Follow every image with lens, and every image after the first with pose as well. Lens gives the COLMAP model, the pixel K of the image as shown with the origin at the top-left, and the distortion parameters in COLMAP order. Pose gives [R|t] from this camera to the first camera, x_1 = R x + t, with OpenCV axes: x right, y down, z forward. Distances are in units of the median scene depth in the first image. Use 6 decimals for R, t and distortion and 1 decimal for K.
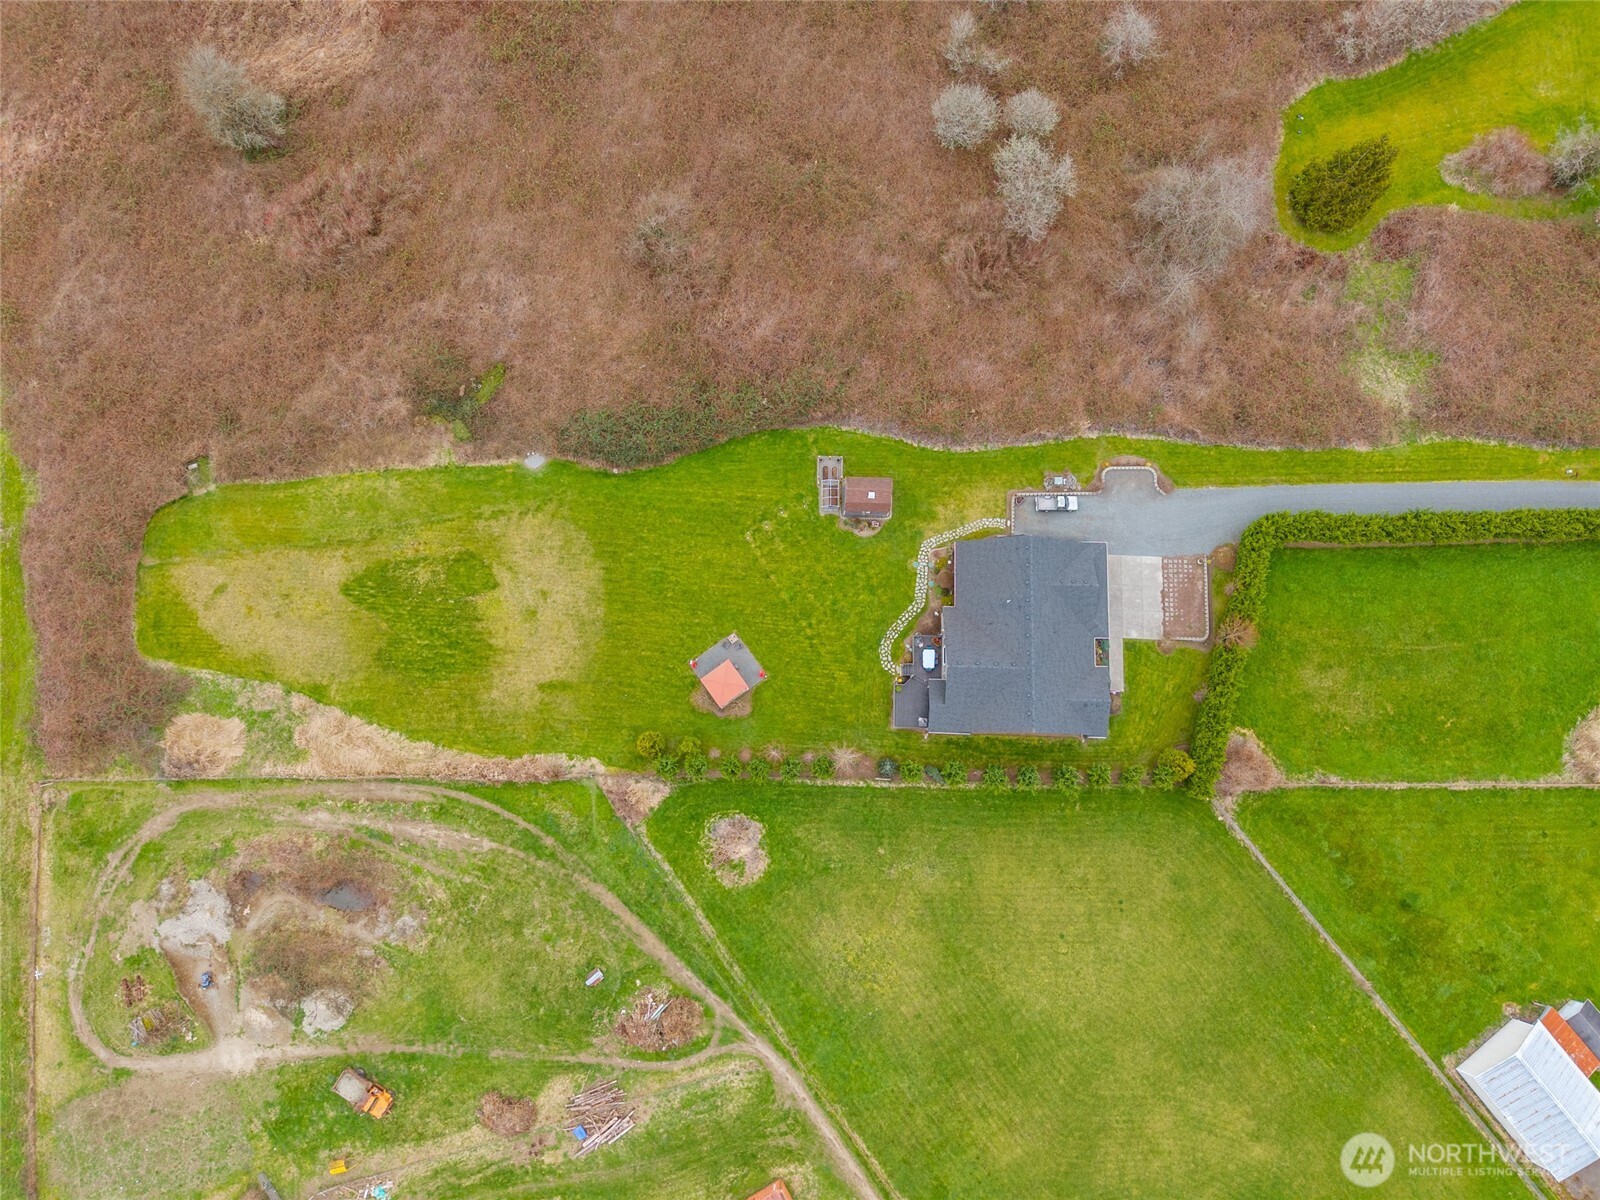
lens RADIAL K [[1069.8, 0, 794.2], [0, 1069.8, 605.4], [0, 0, 1]] dist [0.030563, -0.029746]
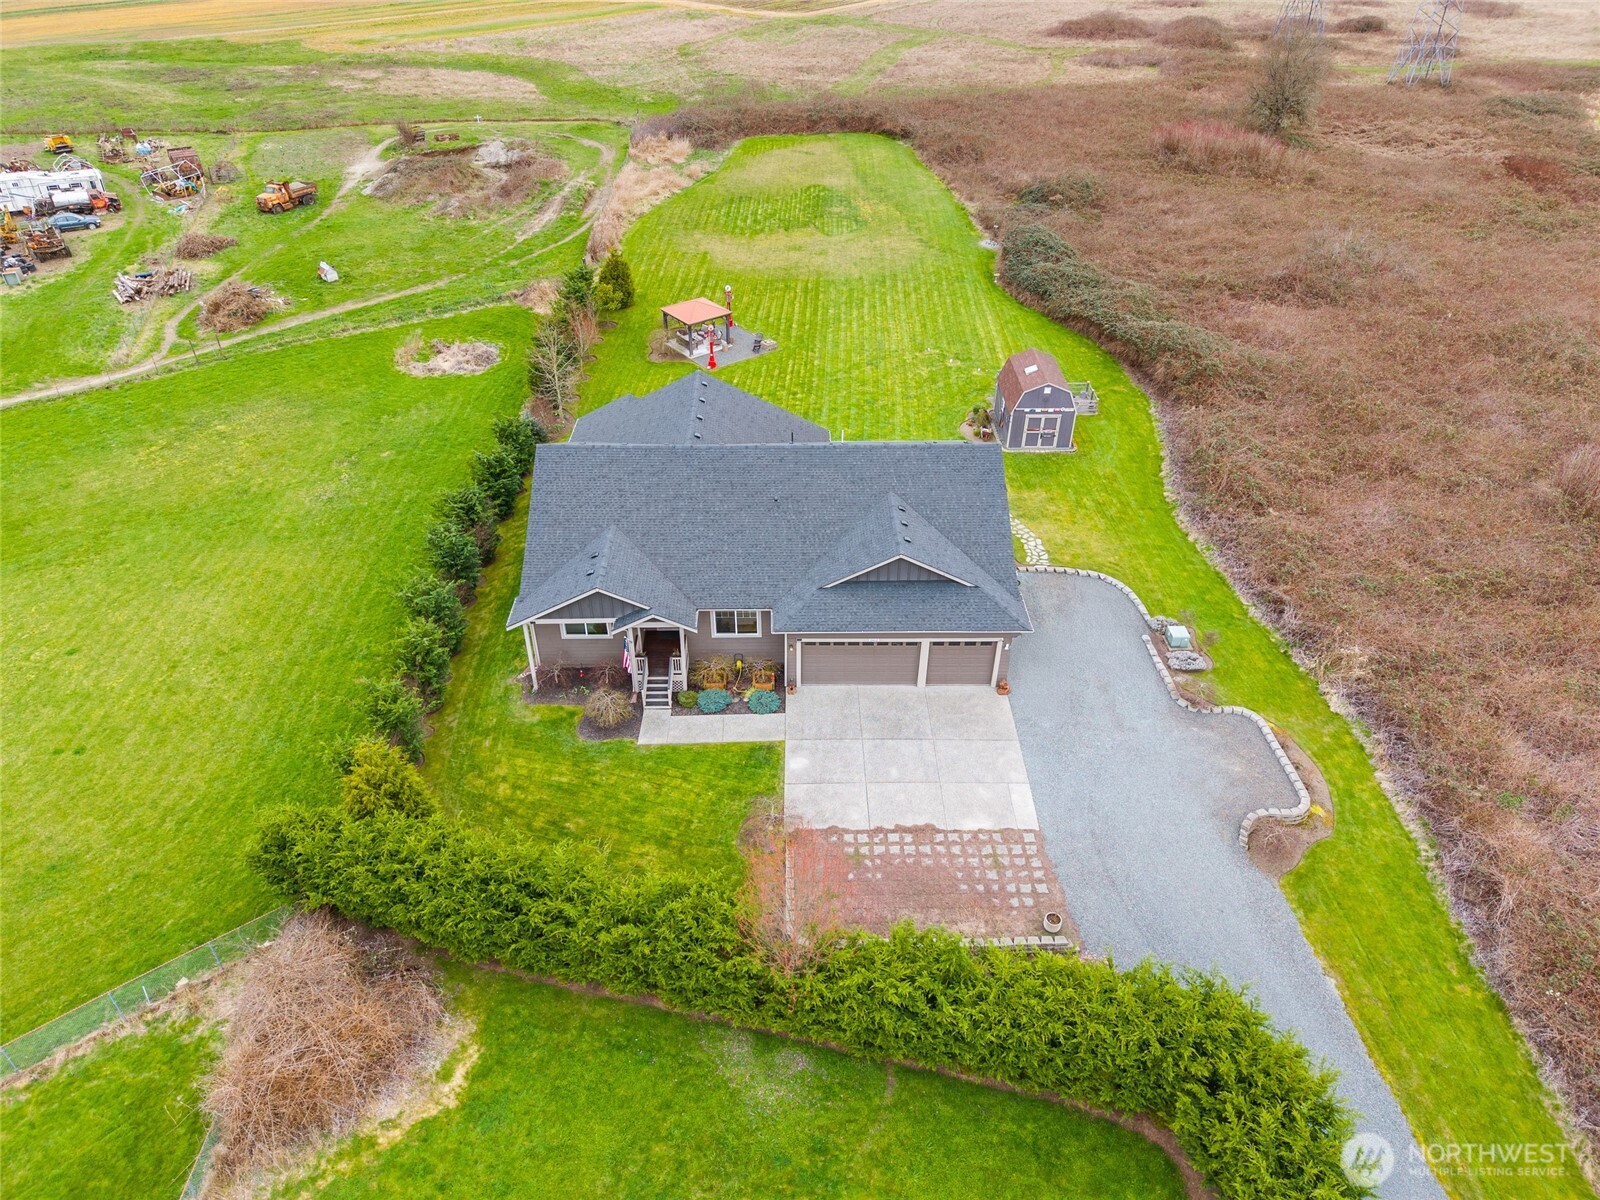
lens RADIAL K [[1069.8, 0, 794.2], [0, 1069.8, 605.4], [0, 0, 1]] dist [0.030563, -0.029746]
pose [[0.033973, 0.575190, -0.817314, 0.595380], [-0.988133, 0.141903, 0.058792, -0.000423], [0.149796, 0.805617, 0.573186, 0.784832]]
